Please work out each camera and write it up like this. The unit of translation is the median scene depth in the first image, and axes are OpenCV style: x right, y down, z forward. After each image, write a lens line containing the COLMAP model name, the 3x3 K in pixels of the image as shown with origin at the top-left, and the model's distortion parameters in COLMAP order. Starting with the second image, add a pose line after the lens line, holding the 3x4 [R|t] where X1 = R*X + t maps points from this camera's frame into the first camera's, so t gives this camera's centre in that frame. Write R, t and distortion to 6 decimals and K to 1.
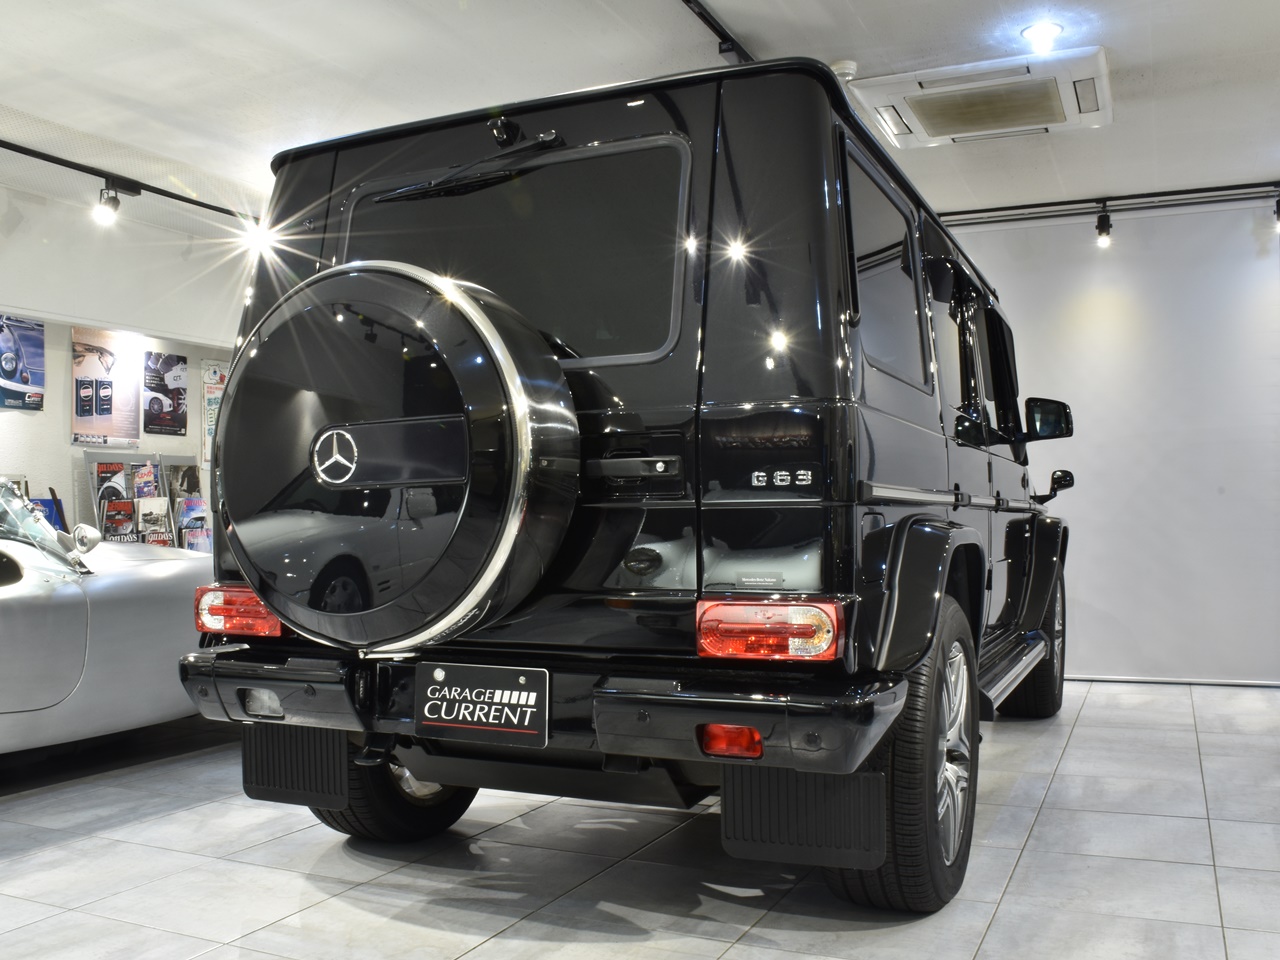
lens RADIAL K [[1174.7, 0, 640.0], [0, 1174.7, 480.0], [0, 0, 1]] dist [-0.143893, 0.118439]
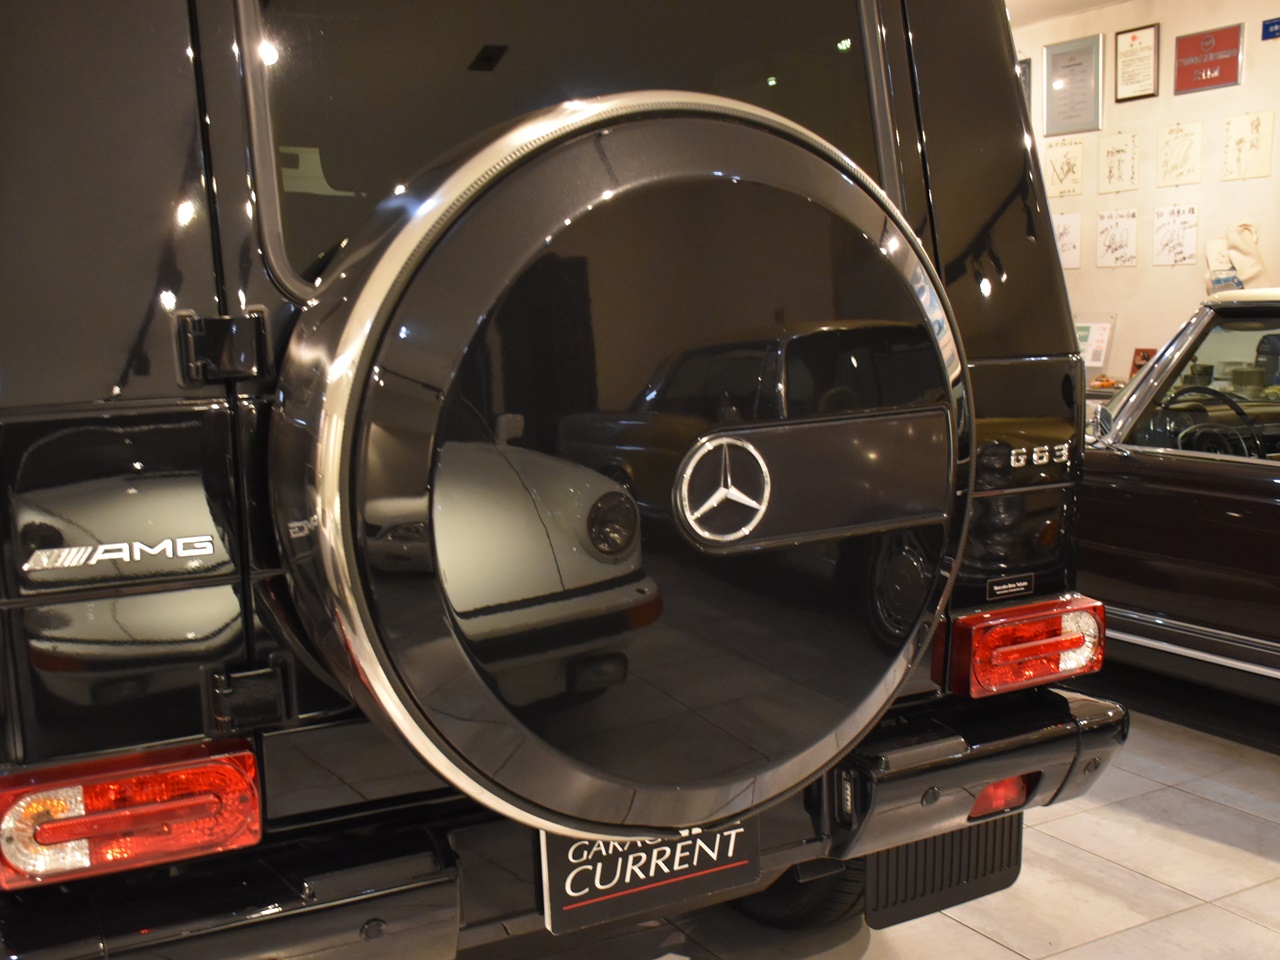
lens RADIAL K [[1334.8, 0, 573.8], [0, 1334.8, 508.1], [0, 0, 1]] dist [-0.097928, 0.151436]
pose [[0.617998, -0.121899, 0.776672, -0.685975], [-0.004028, 0.987402, 0.158179, -0.094697], [-0.786169, -0.100883, 0.609722, 0.627565]]
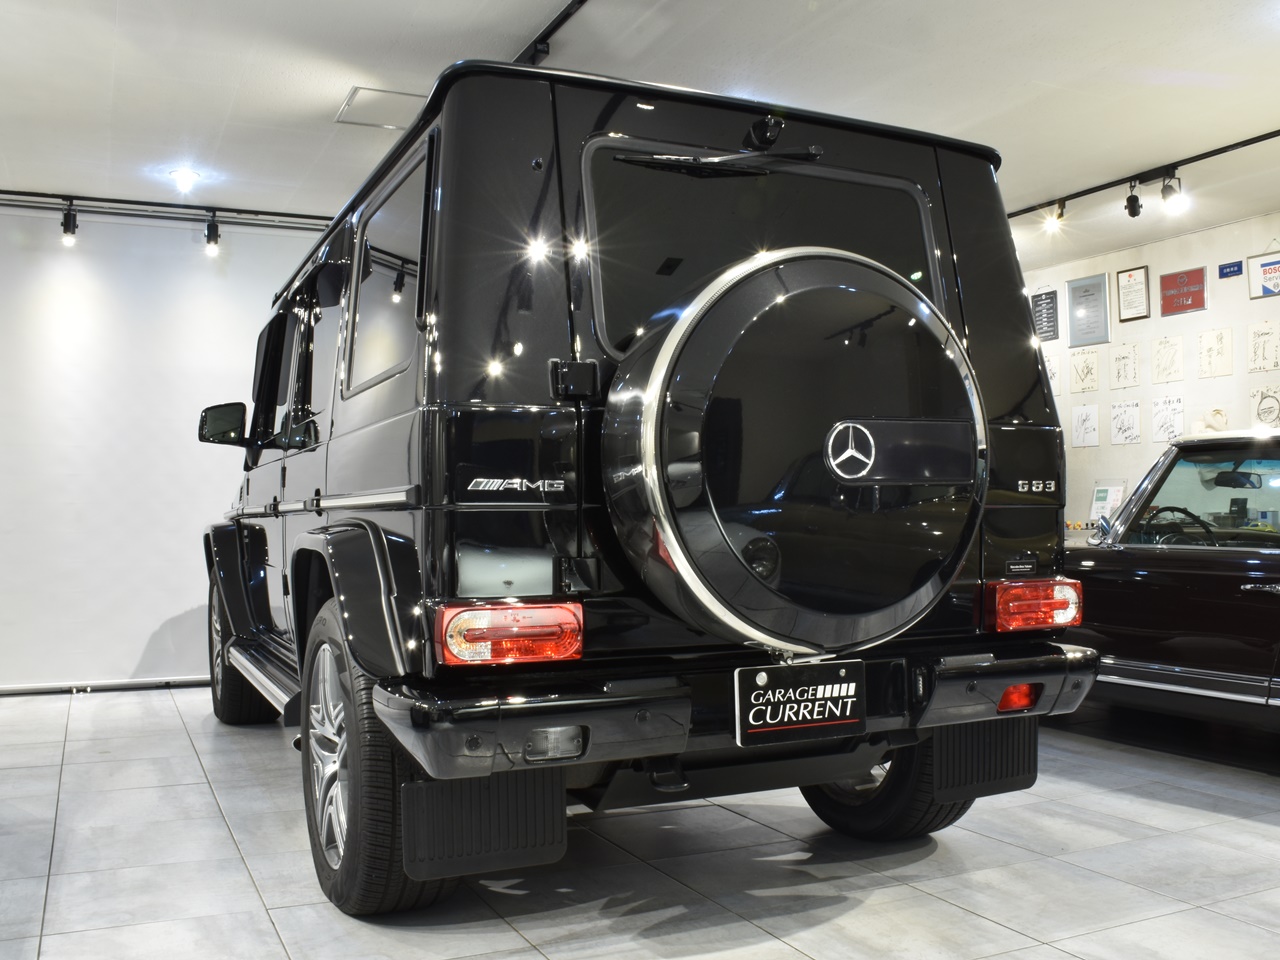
lens RADIAL K [[1174.7, 0, 640.0], [0, 1174.7, 480.0], [0, 0, 1]] dist [-0.143893, 0.118439]
pose [[0.646110, 0.031162, 0.762608, -0.999030], [-0.026073, 0.999484, -0.018751, 0.023824], [-0.762799, -0.007768, 0.646589, 0.461962]]
